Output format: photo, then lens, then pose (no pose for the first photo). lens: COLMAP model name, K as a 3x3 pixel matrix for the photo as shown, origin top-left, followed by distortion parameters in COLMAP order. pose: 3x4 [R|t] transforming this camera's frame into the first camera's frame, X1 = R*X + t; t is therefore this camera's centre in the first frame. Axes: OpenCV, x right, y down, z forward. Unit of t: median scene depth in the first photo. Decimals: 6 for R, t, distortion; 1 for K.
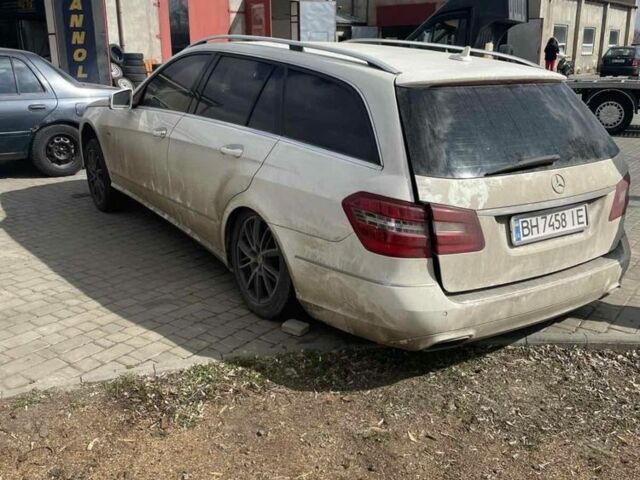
lens RADIAL K [[630.5, 0, 320.0], [0, 630.5, 240.0], [0, 0, 1]] dist [0.005575, 0.002845]
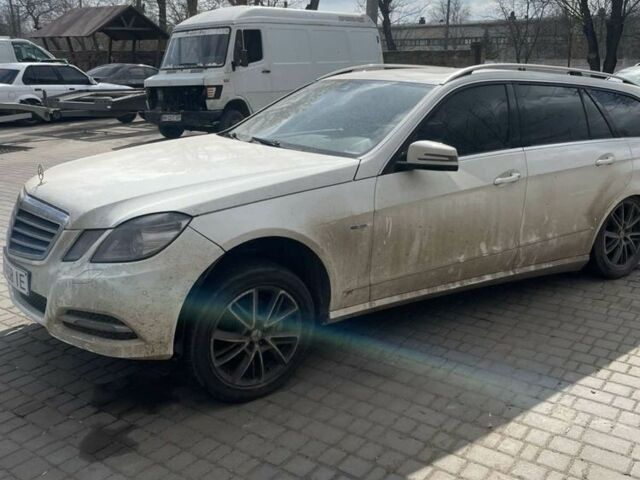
lens RADIAL K [[630.5, 0, 320.0], [0, 630.5, 240.0], [0, 0, 1]] dist [0.005575, 0.002845]
pose [[0.029772, -0.279504, 0.959683, -1.102151], [0.299187, 0.918582, 0.258252, -0.387948], [-0.953730, 0.279436, 0.110972, 1.169044]]
